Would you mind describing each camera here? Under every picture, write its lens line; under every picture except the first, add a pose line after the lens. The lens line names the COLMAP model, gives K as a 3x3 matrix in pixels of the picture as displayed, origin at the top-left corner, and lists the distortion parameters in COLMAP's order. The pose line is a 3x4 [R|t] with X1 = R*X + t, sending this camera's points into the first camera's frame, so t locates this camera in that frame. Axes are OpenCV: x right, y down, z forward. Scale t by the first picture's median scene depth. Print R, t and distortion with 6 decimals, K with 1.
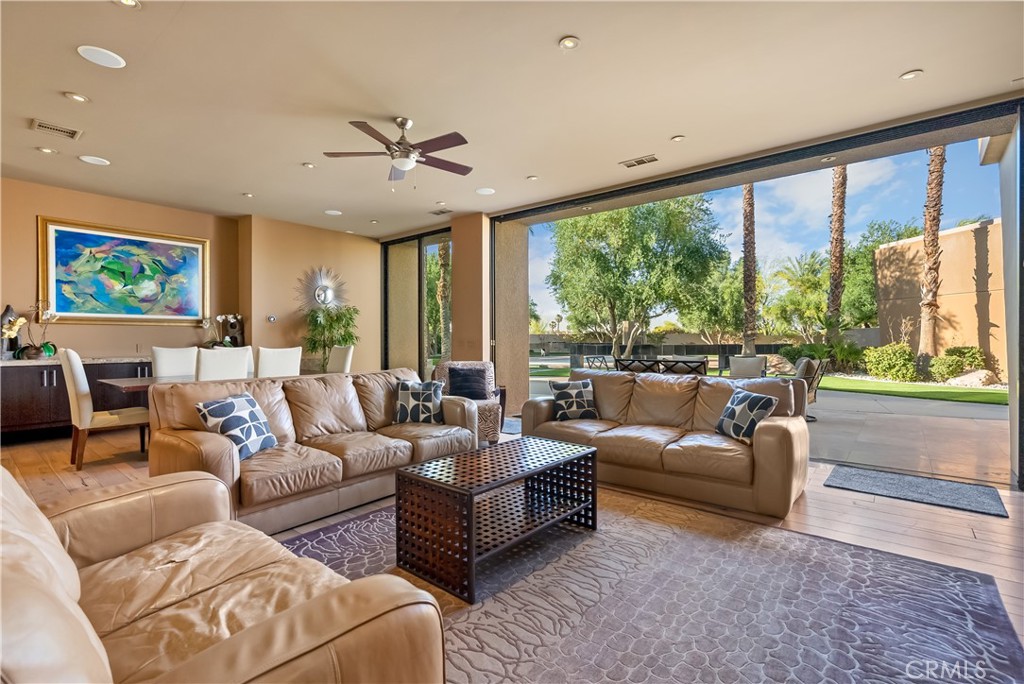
lens RADIAL K [[469.8, 0, 514.8], [0, 469.8, 336.2], [0, 0, 1]] dist [-0.000900, 0.000721]
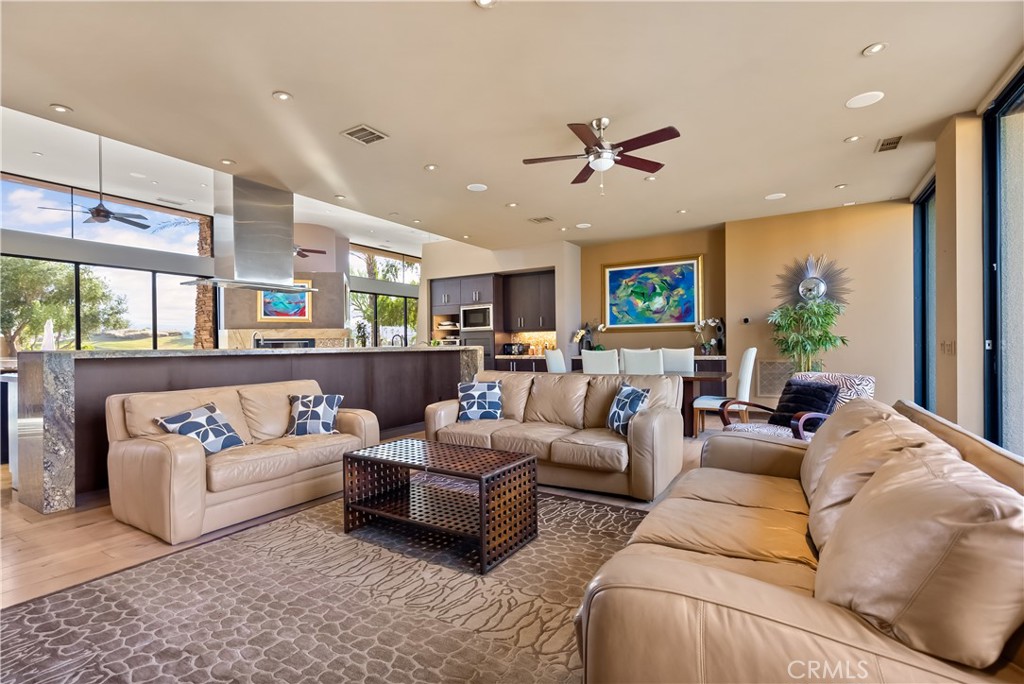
lens RADIAL K [[477.4, 0, 511.2], [0, 477.4, 325.7], [0, 0, 1]] dist [-0.000052, 0.000668]
pose [[0.133385, -0.040741, -0.990226, 0.484424], [0.016743, 0.999105, -0.038851, 0.005225], [0.990923, -0.011398, 0.133948, 0.447345]]
